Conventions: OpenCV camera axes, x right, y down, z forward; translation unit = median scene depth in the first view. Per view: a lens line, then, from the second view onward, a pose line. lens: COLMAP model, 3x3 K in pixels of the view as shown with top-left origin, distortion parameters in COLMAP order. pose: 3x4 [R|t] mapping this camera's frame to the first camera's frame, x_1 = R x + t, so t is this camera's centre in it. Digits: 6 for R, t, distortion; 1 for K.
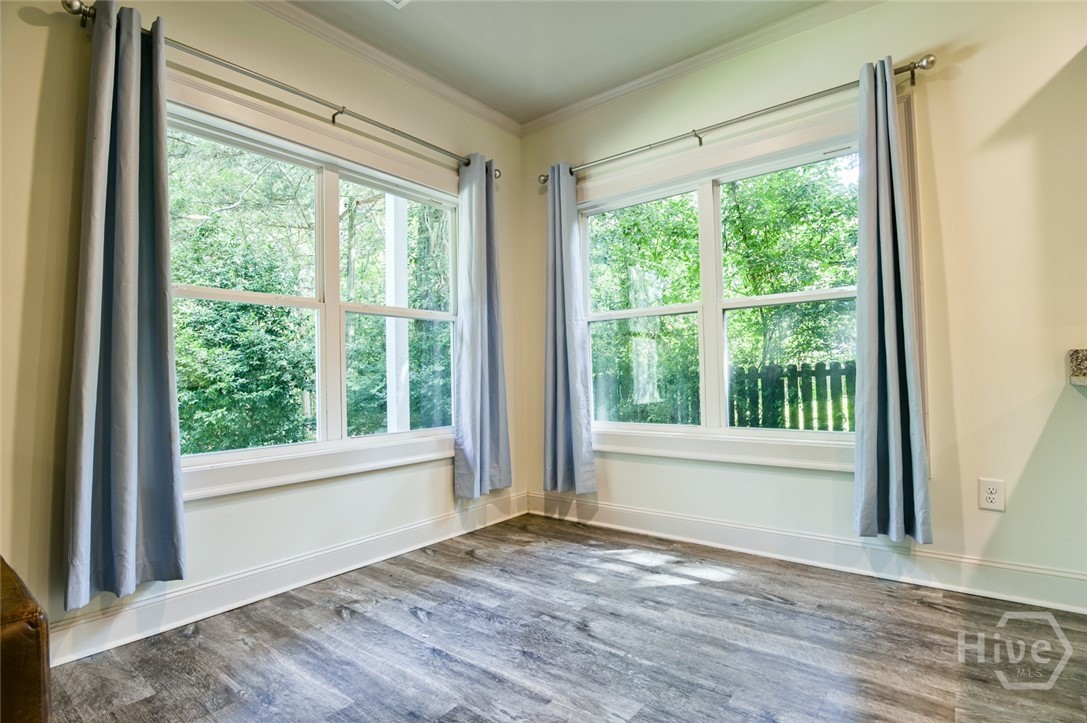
lens RADIAL K [[538.1, 0, 541.4], [0, 538.1, 361.1], [0, 0, 1]] dist [-0.015823, 0.000233]
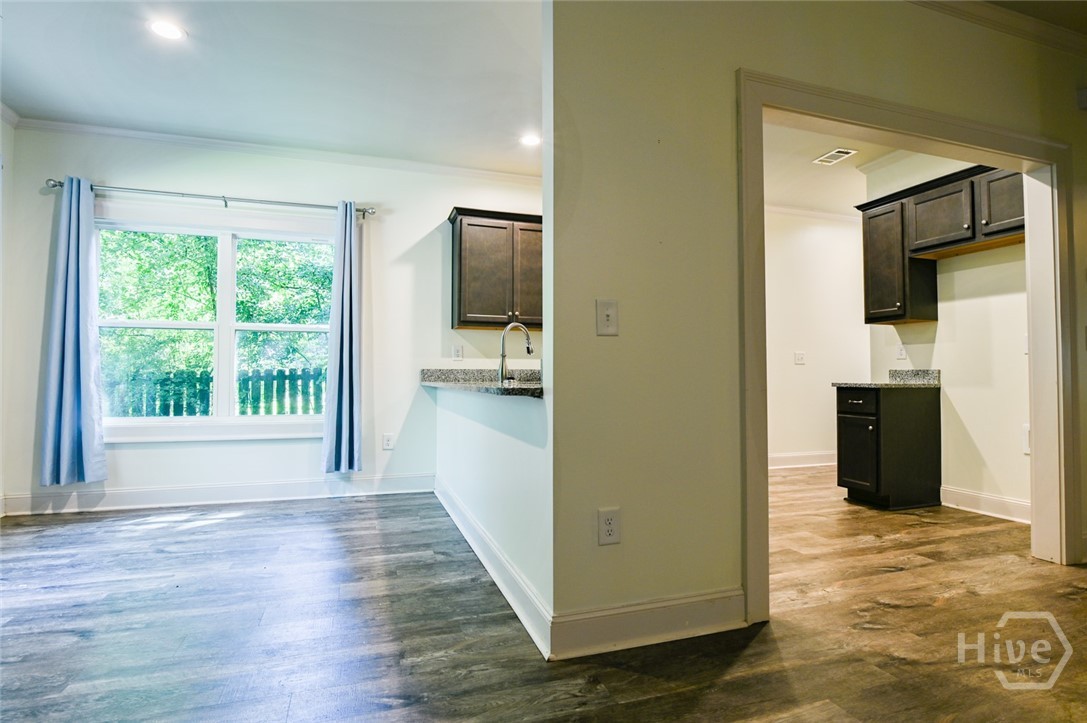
lens RADIAL K [[538.1, 0, 541.4], [0, 538.1, 361.1], [0, 0, 1]] dist [-0.015823, 0.000233]
pose [[0.546971, 0.045413, 0.835919, -0.392713], [-0.036797, 0.998867, -0.030188, -0.004578], [-0.836343, -0.014248, 0.548022, -0.423051]]
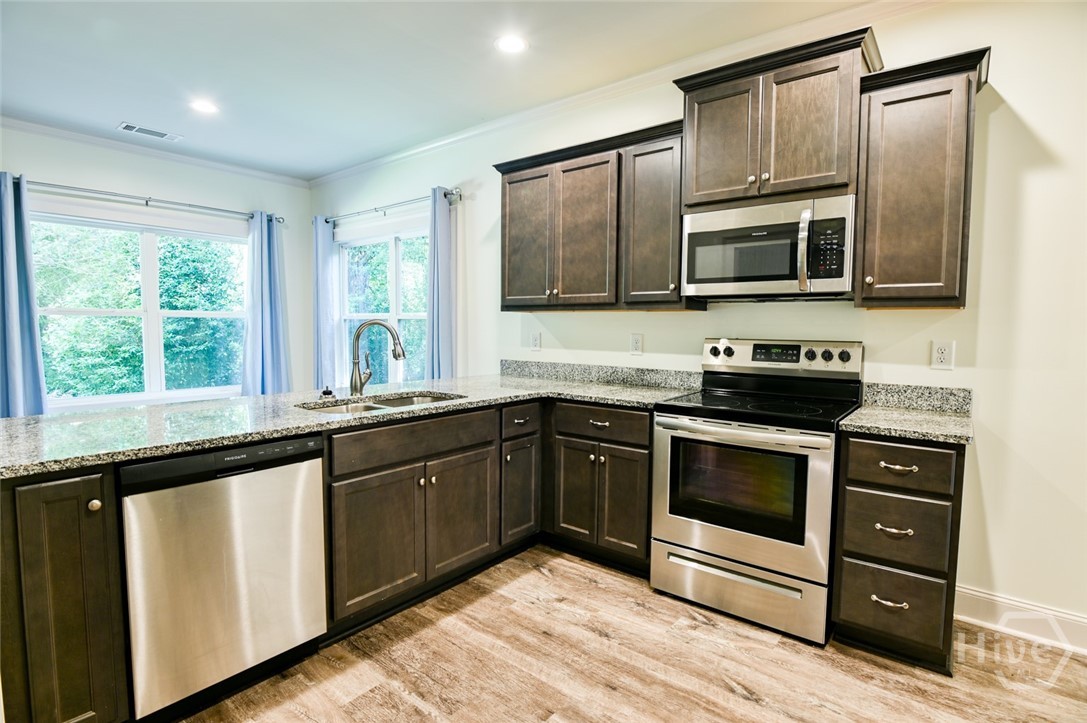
lens RADIAL K [[538.1, 0, 541.4], [0, 538.1, 361.1], [0, 0, 1]] dist [-0.015823, 0.000233]
pose [[0.999522, 0.029606, -0.008852, 0.821276], [-0.028614, 0.994910, 0.096616, -0.146139], [0.011668, -0.096317, 0.995282, -0.649849]]
